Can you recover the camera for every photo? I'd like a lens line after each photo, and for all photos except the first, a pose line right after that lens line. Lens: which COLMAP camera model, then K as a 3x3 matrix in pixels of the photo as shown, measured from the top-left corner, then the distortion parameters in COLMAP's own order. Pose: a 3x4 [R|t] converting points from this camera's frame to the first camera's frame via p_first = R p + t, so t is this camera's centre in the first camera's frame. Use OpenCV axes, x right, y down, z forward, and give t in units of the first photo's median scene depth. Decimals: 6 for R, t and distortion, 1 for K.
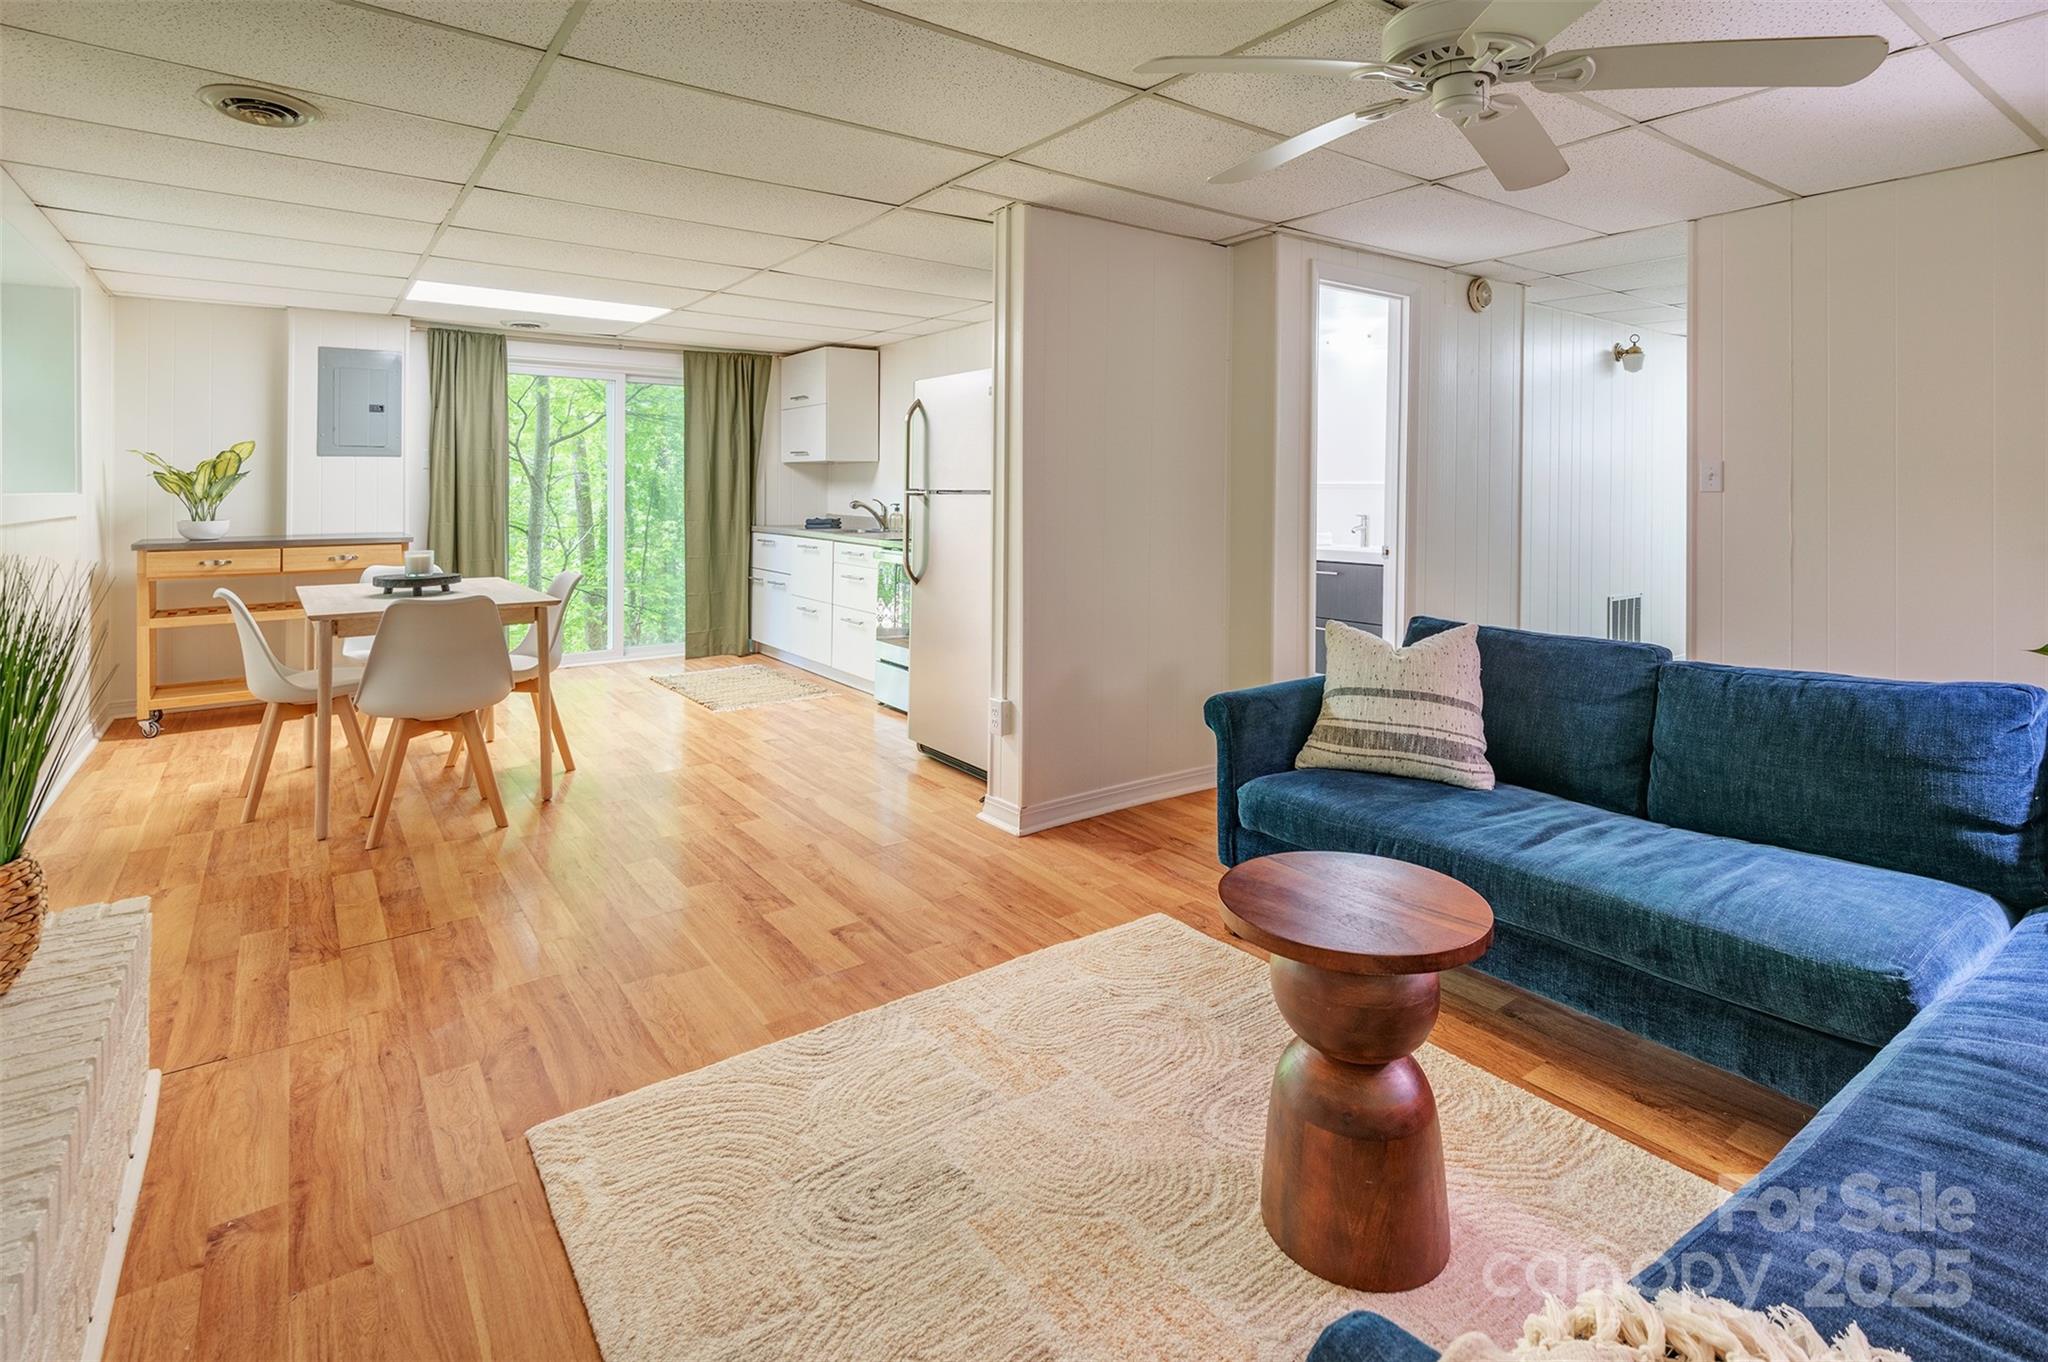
lens RADIAL K [[989.9, 0, 1056.2], [0, 989.9, 486.1], [0, 0, 1]] dist [0.000576, 0.000522]
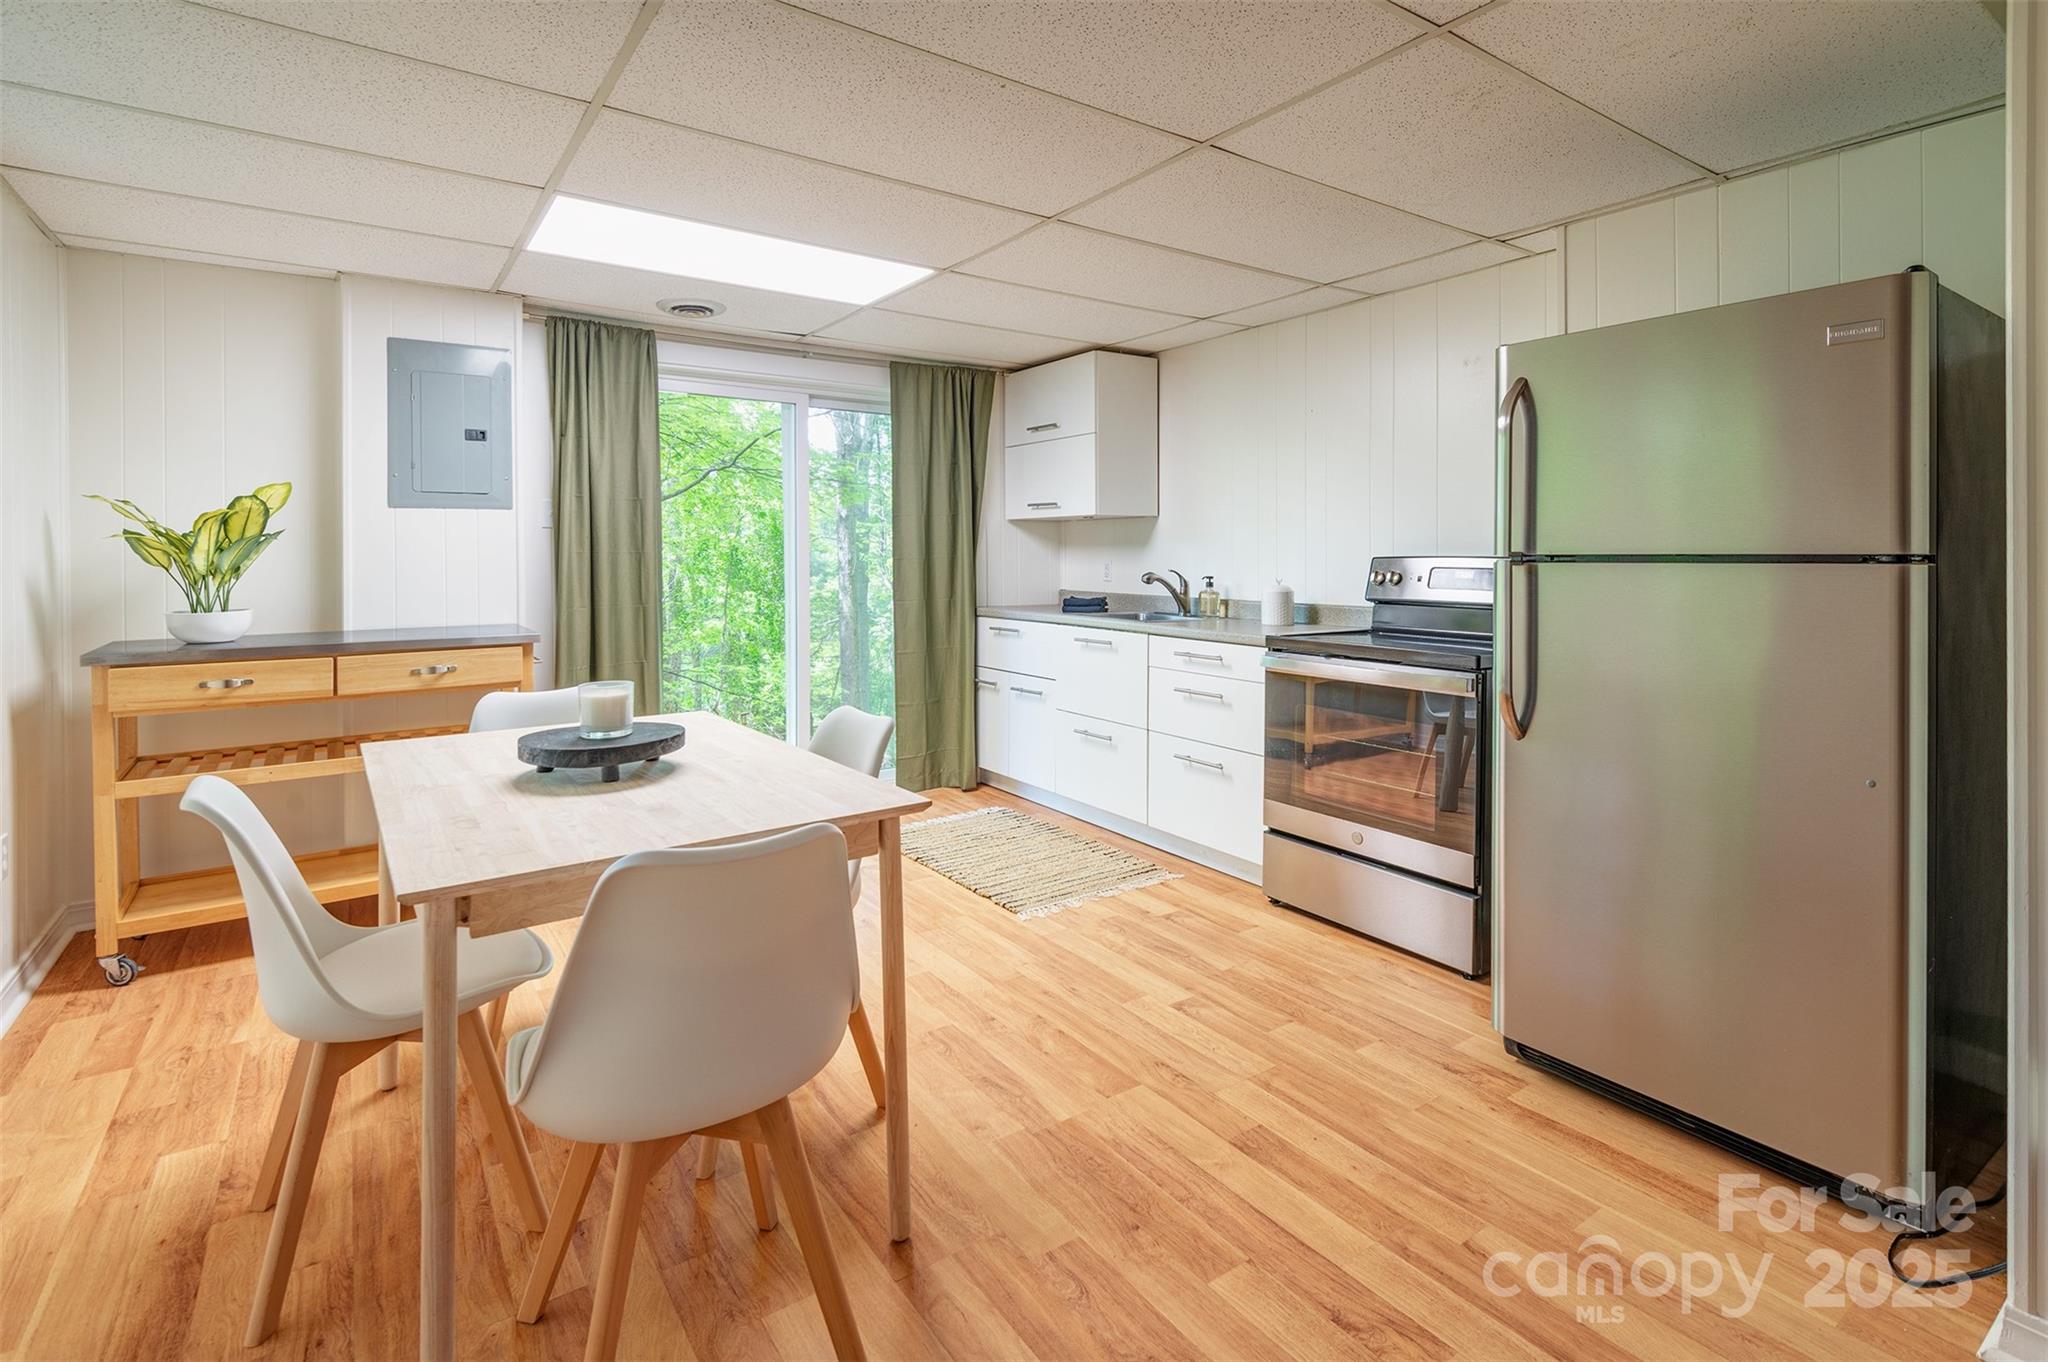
lens RADIAL K [[965.6, 0, 1024.7], [0, 965.6, 561.0], [0, 0, 1]] dist [0.017512, -0.000755]
pose [[0.998717, -0.004853, -0.050401, -0.272364], [0.005223, 0.999960, 0.007216, 0.001890], [0.050364, -0.007470, 0.998703, 0.351463]]
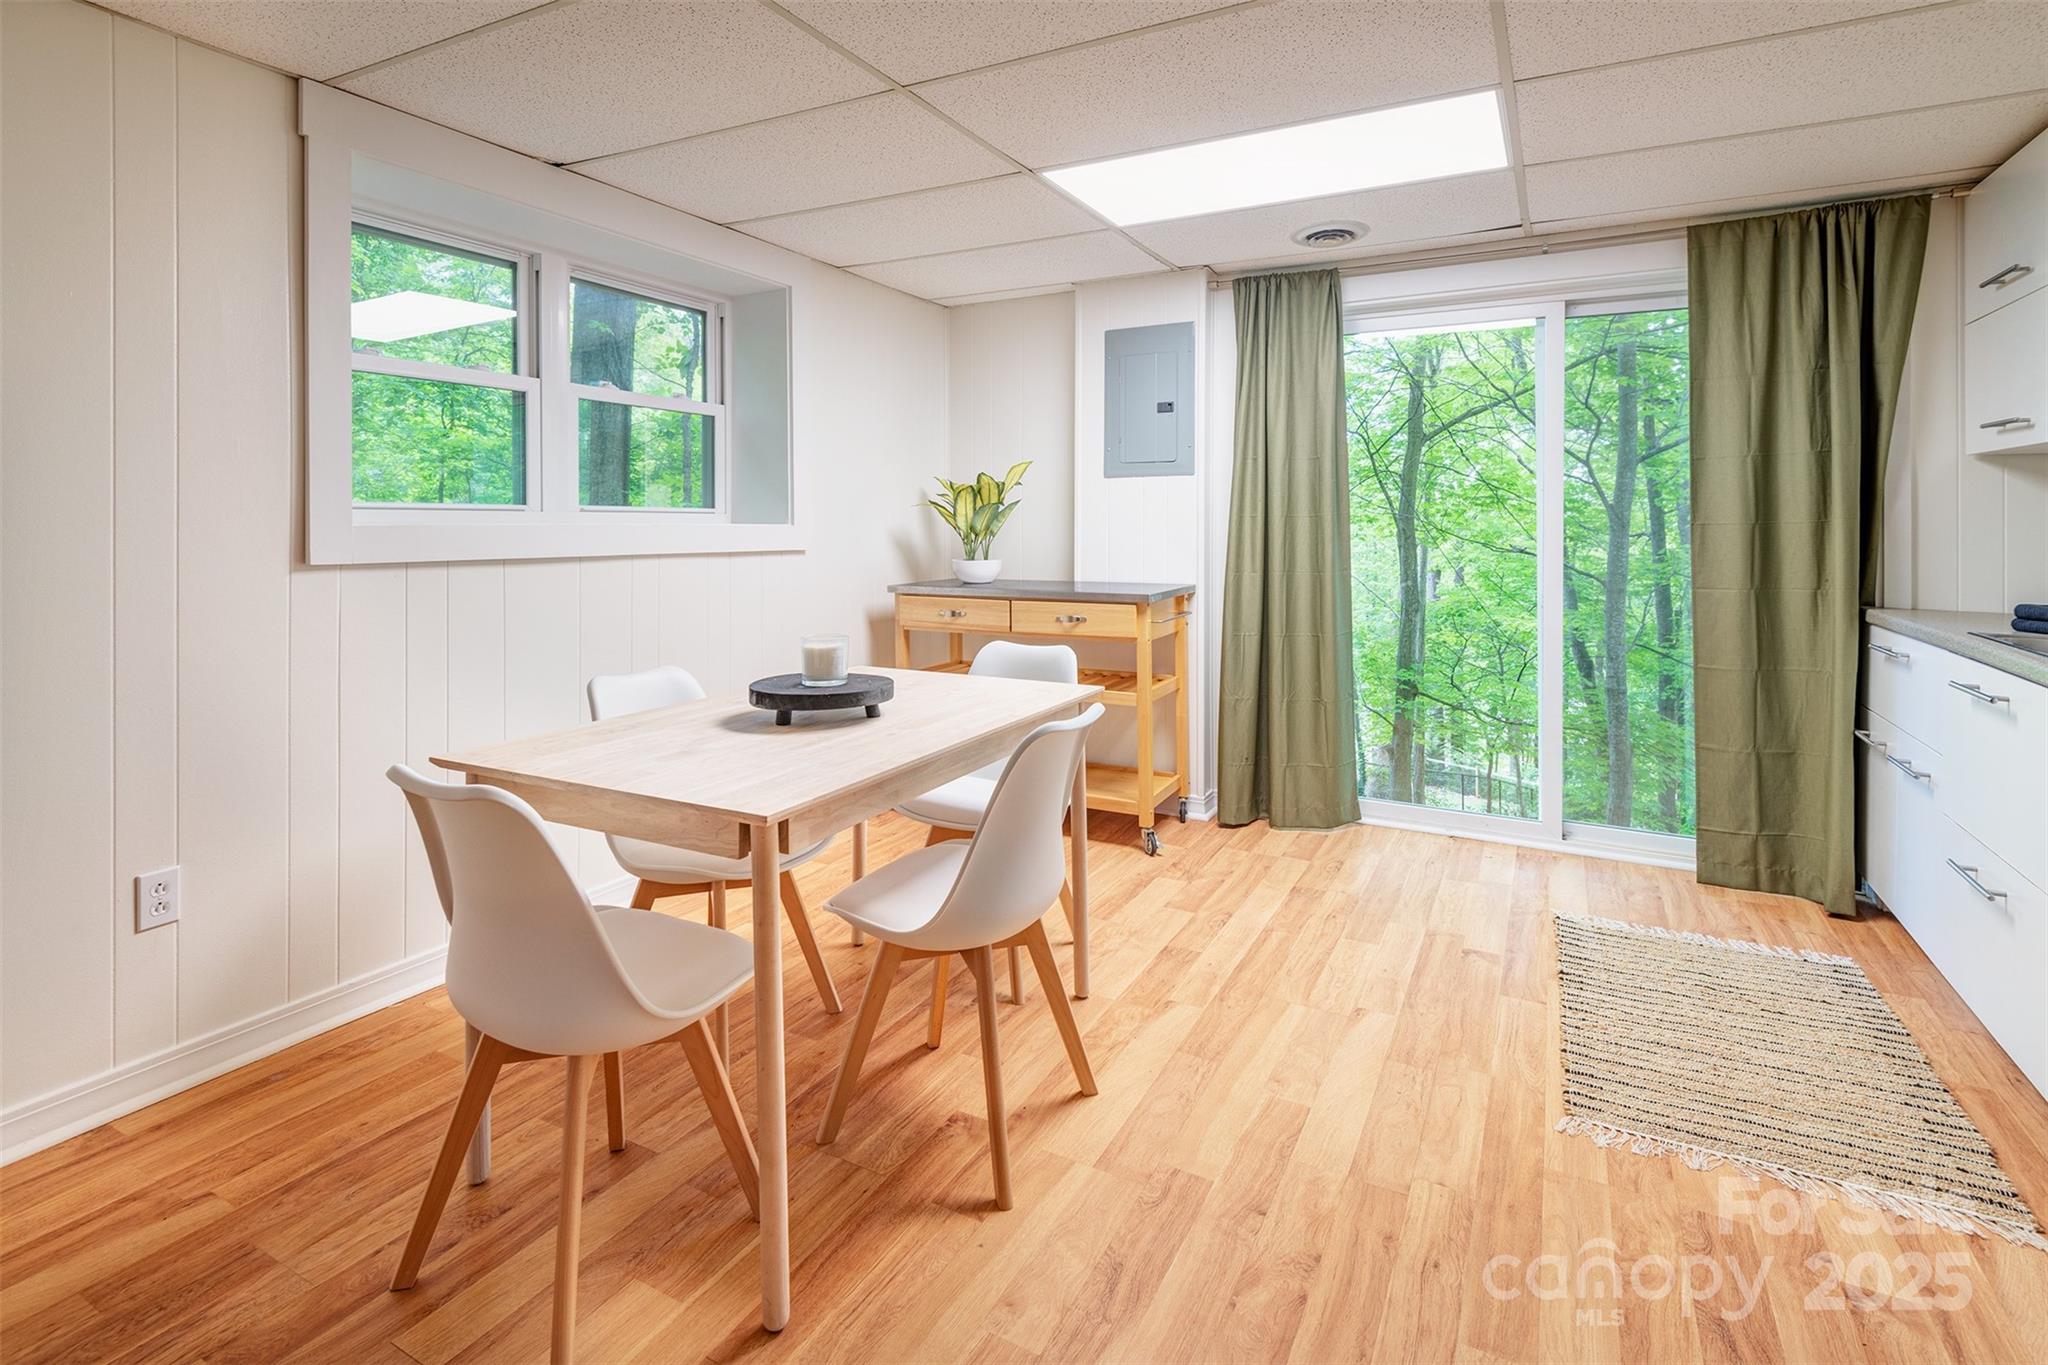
lens RADIAL K [[978.0, 0, 1026.8], [0, 978.0, 528.5], [0, 0, 1]] dist [-0.011905, -0.000174]
pose [[0.399061, 0.002946, -0.916920, -0.084081], [0.000126, 0.999995, 0.003267, 0.005197], [0.916924, -0.001420, 0.399058, 0.589471]]
